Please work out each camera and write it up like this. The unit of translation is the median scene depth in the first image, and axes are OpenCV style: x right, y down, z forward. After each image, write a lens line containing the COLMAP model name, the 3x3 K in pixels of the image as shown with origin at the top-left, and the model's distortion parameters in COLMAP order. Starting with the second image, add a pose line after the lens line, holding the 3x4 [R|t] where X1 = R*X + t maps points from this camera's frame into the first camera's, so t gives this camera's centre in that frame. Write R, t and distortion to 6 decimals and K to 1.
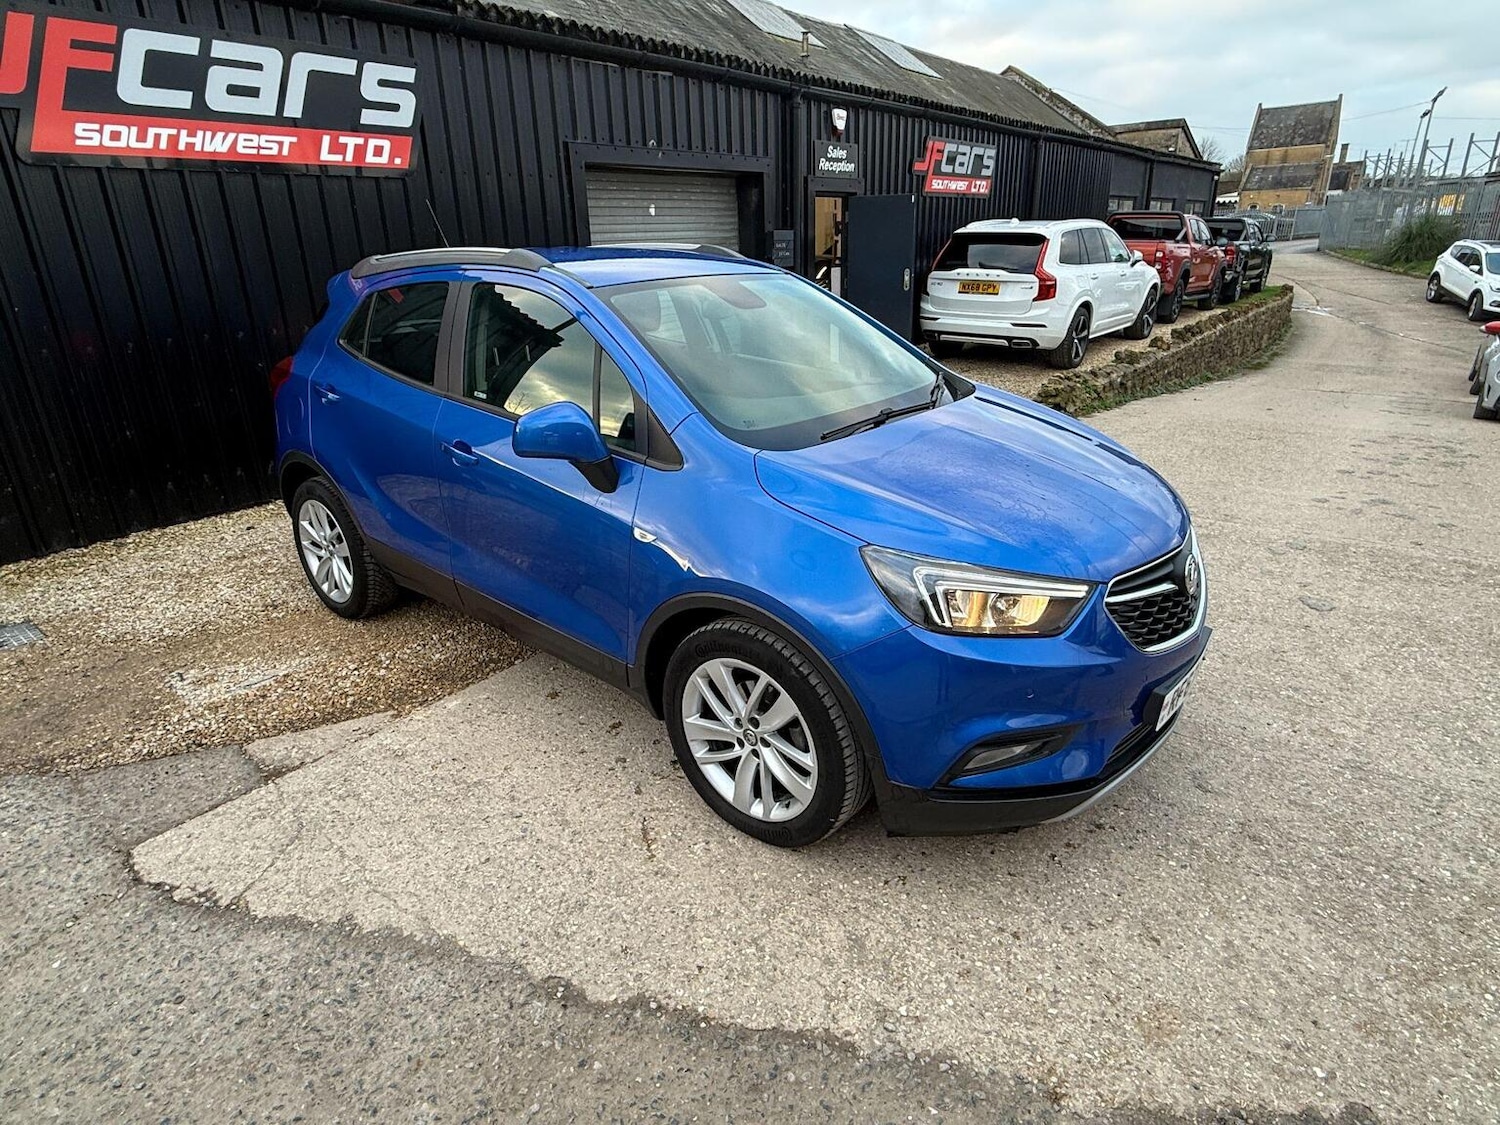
lens RADIAL K [[842.9, 0, 747.1], [0, 842.9, 558.6], [0, 0, 1]] dist [-0.000461, 0.001091]
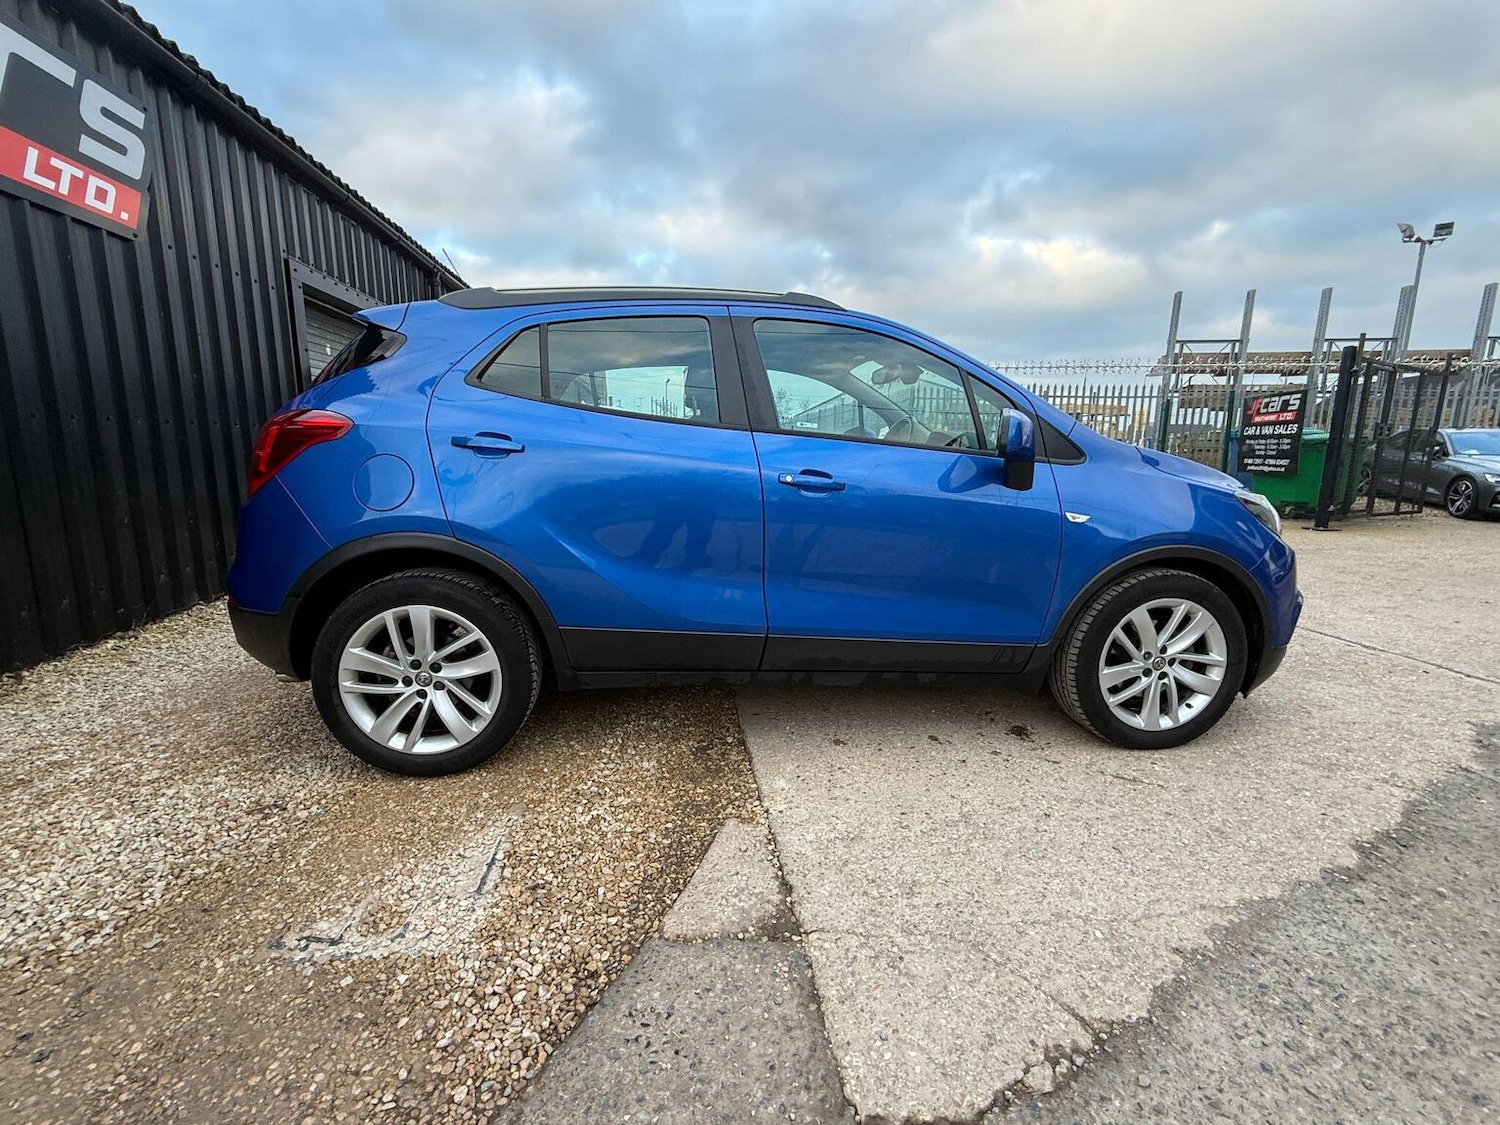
lens RADIAL K [[651.0, 0, 750.0], [0, 651.0, 558.4], [0, 0, 1]] dist [-0.001303, -0.000162]
pose [[0.696233, -0.091173, 0.712002, -0.594986], [0.228431, 0.968477, -0.099356, 0.007488], [-0.680499, 0.231818, 0.695113, 0.373739]]
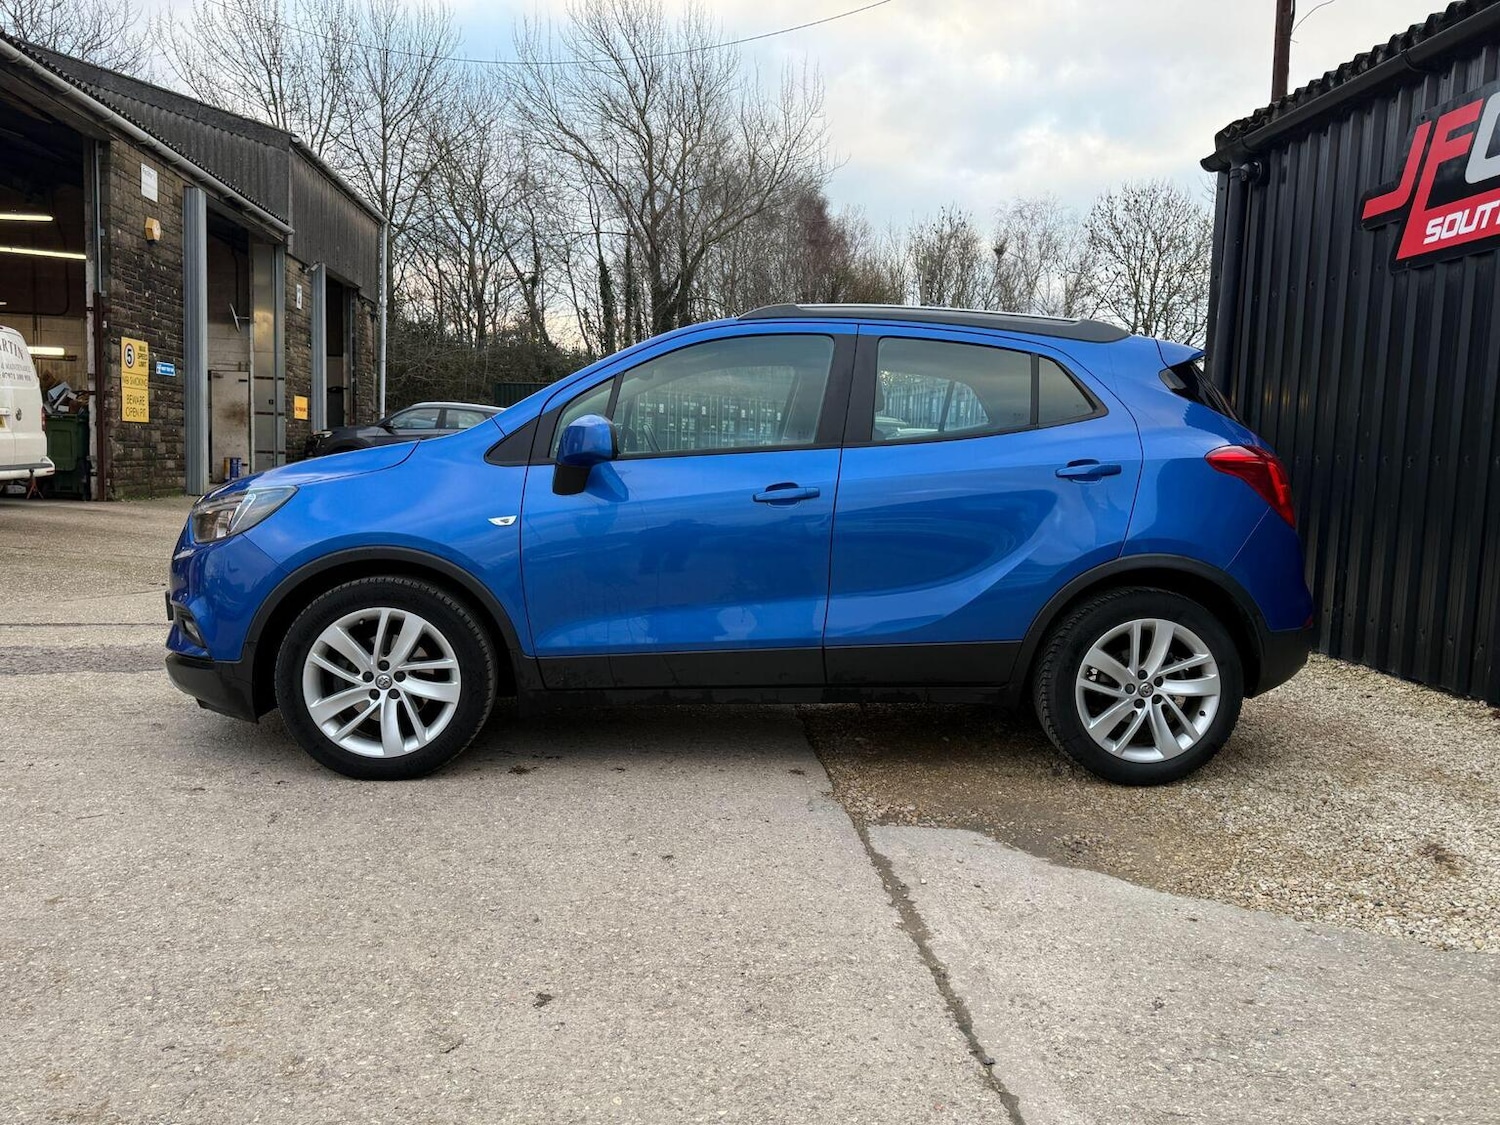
lens RADIAL K [[1189.2, 0, 752.6], [0, 1189.2, 568.9], [0, 0, 1]] dist [0.054591, -0.067517]
pose [[-0.727383, 0.066364, -0.683015, 0.635253], [-0.259085, 0.895092, 0.362885, -0.451029], [0.635443, 0.440915, -0.633881, 1.489410]]
